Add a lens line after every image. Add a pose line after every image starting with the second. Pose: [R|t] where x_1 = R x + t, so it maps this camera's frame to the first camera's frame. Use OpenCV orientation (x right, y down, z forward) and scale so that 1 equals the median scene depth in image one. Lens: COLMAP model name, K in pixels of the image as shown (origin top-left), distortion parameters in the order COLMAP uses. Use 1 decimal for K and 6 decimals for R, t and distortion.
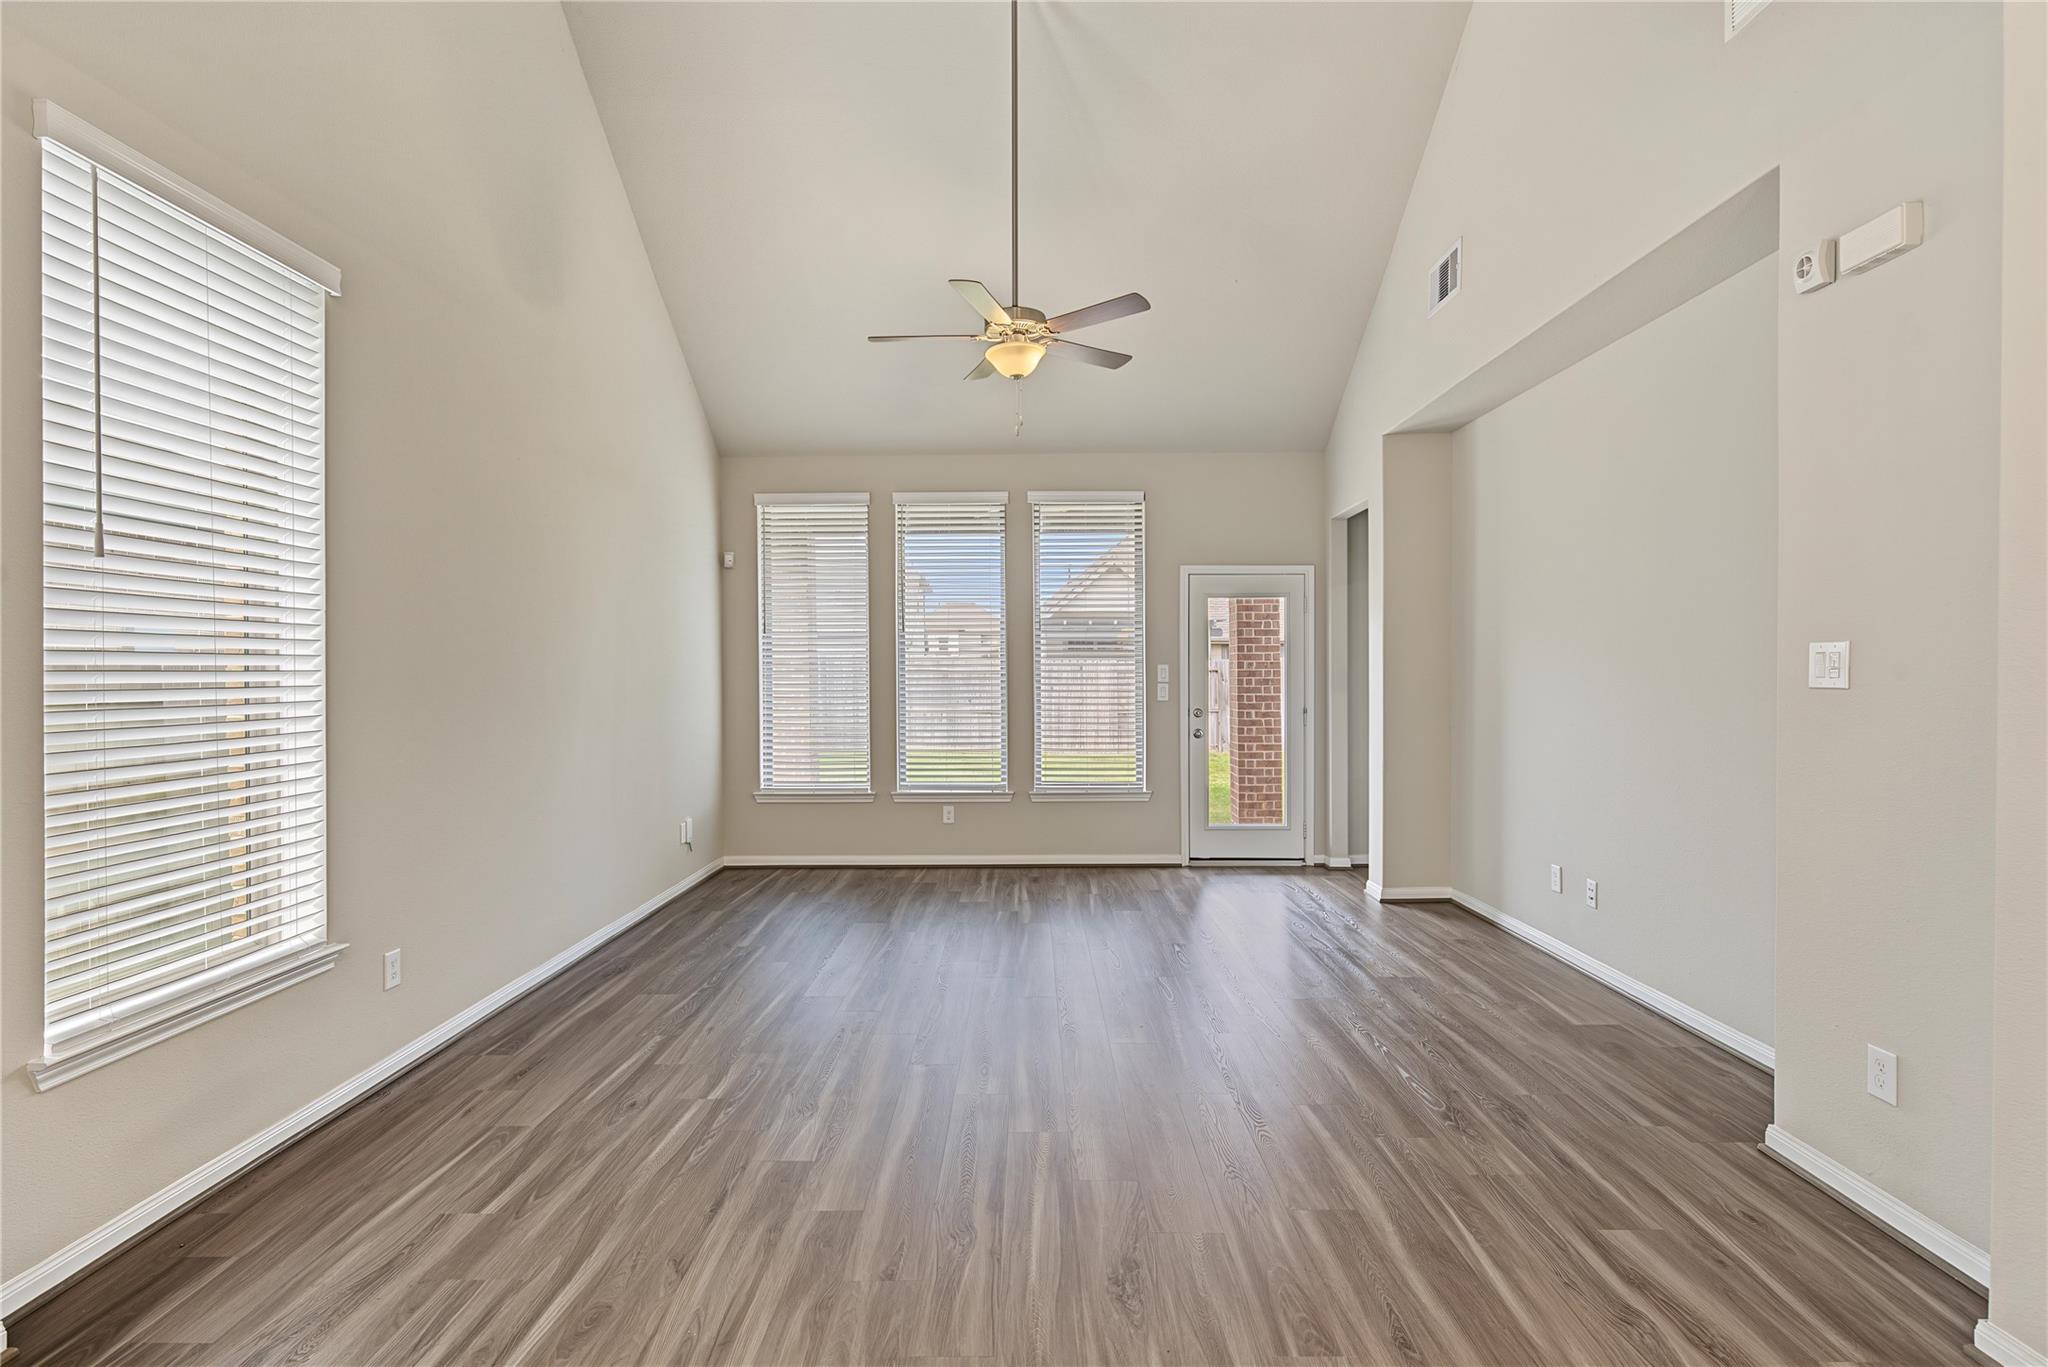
lens RADIAL K [[1009.4, 0, 1016.7], [0, 1009.4, 685.3], [0, 0, 1]] dist [-0.000348, 0.000917]
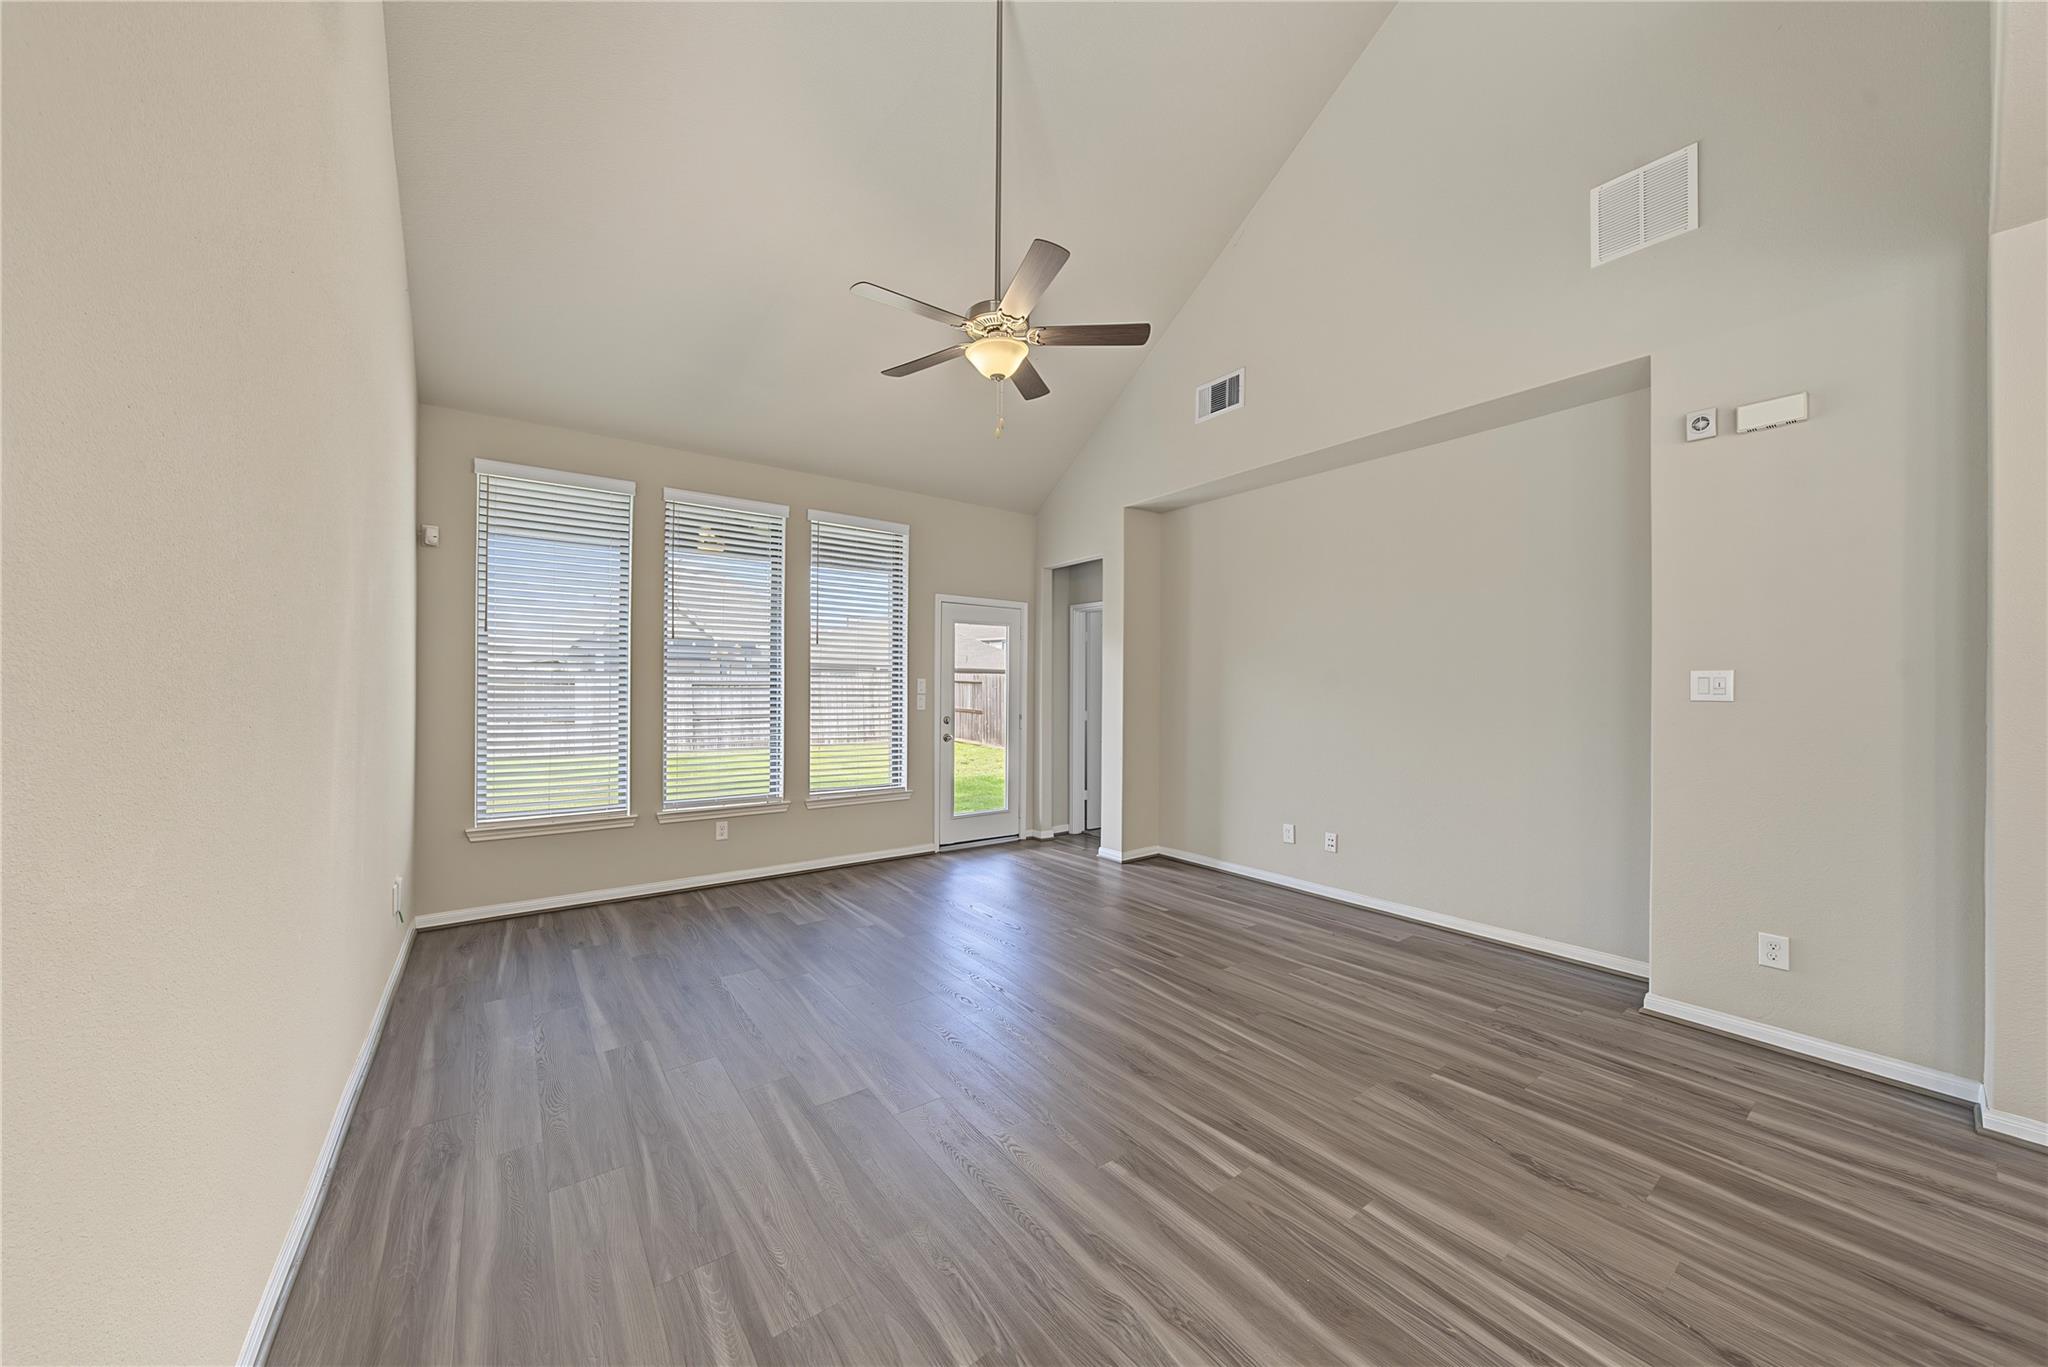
lens RADIAL K [[711.3, 0, 1025.7], [0, 711.3, 683.5], [0, 0, 1]] dist [-0.006922, 0.000317]
pose [[0.797097, 0.012653, 0.603719, -0.250923], [-0.002658, 0.999844, -0.017446, -0.000807], [-0.603846, 0.012302, 0.797006, 0.290504]]
